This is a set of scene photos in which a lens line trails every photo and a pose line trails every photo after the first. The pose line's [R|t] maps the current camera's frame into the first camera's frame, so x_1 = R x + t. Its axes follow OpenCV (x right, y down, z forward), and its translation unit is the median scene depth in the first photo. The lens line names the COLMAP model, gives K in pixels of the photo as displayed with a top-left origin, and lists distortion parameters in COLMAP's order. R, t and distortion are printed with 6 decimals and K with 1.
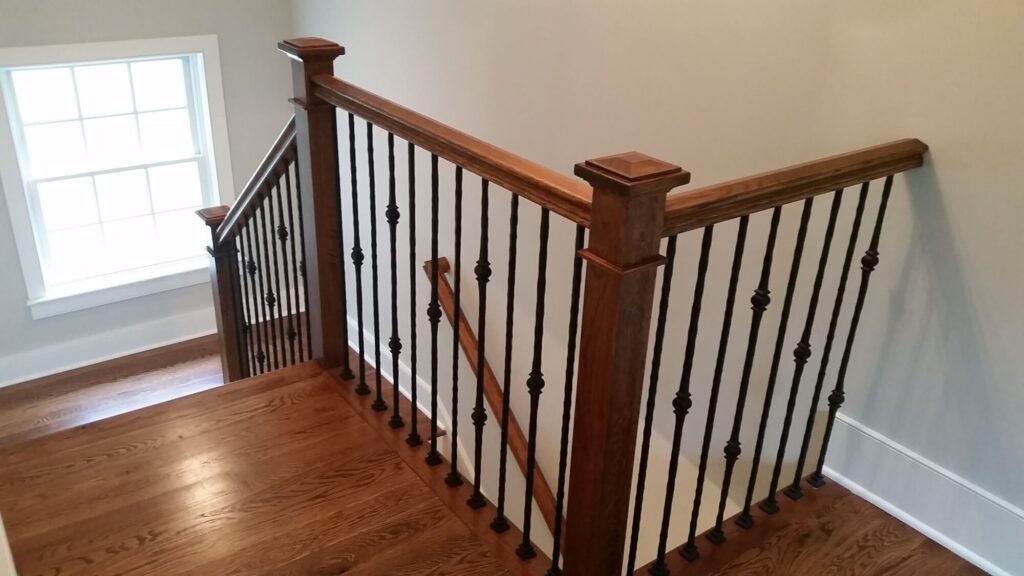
lens RADIAL K [[847.2, 0, 510.1], [0, 847.2, 289.8], [0, 0, 1]] dist [0.068874, -0.175788]
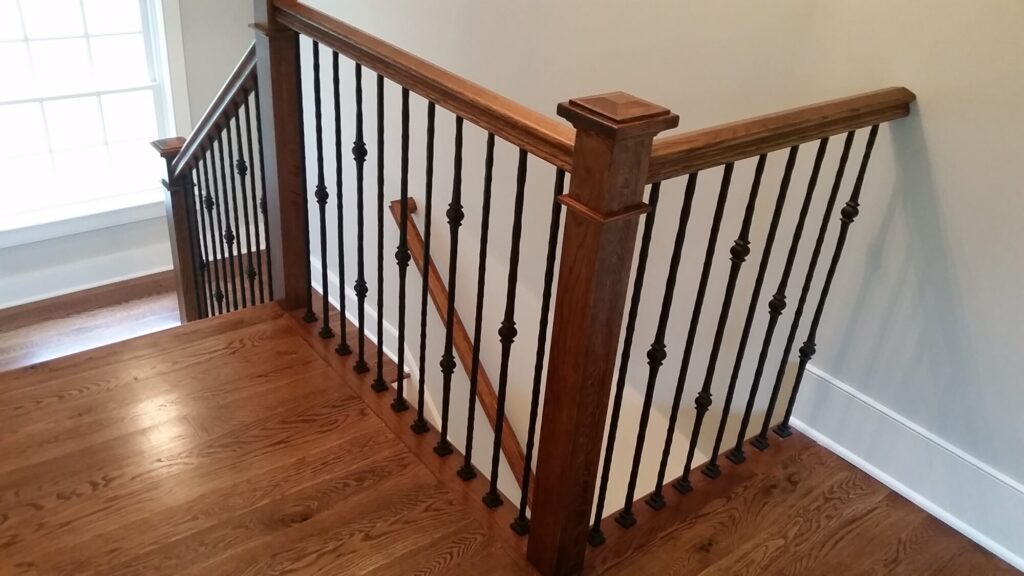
lens RADIAL K [[847.2, 0, 512.9], [0, 847.2, 295.5], [0, 0, 1]] dist [0.068874, -0.175788]
pose [[0.998744, 0.018966, 0.046384, -0.008115], [-0.022462, 0.996851, 0.076050, -0.004350], [-0.044795, -0.076996, 0.996025, 0.034014]]
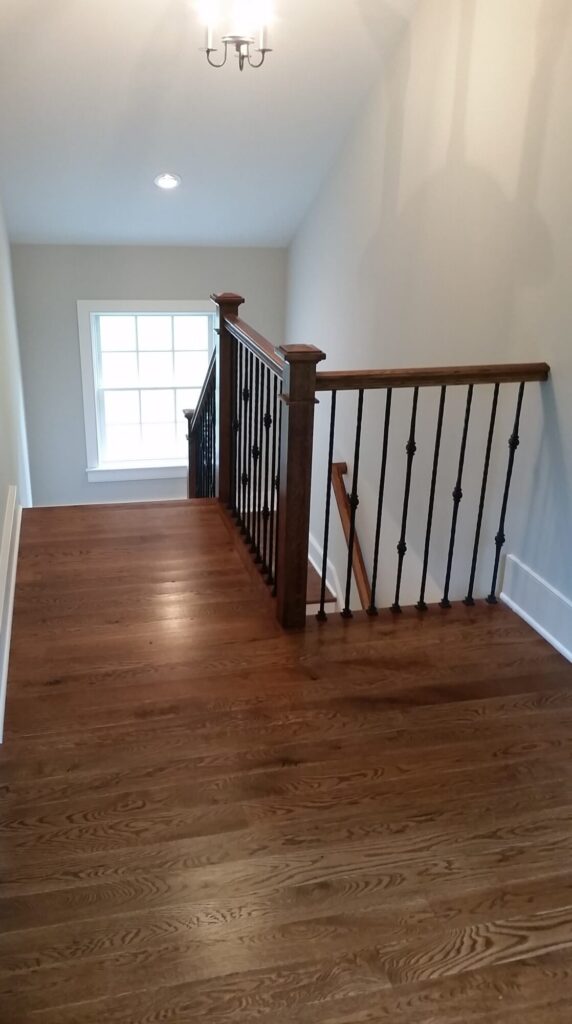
lens RADIAL K [[848.9, 0, 265.1], [0, 848.9, 498.4], [0, 0, 1]] dist [0.040164, -0.117313]
pose [[0.922007, 0.120893, -0.367815, 0.567227], [-0.153321, 0.986345, -0.060139, 0.219894], [0.355522, 0.111842, 0.927952, -0.546301]]
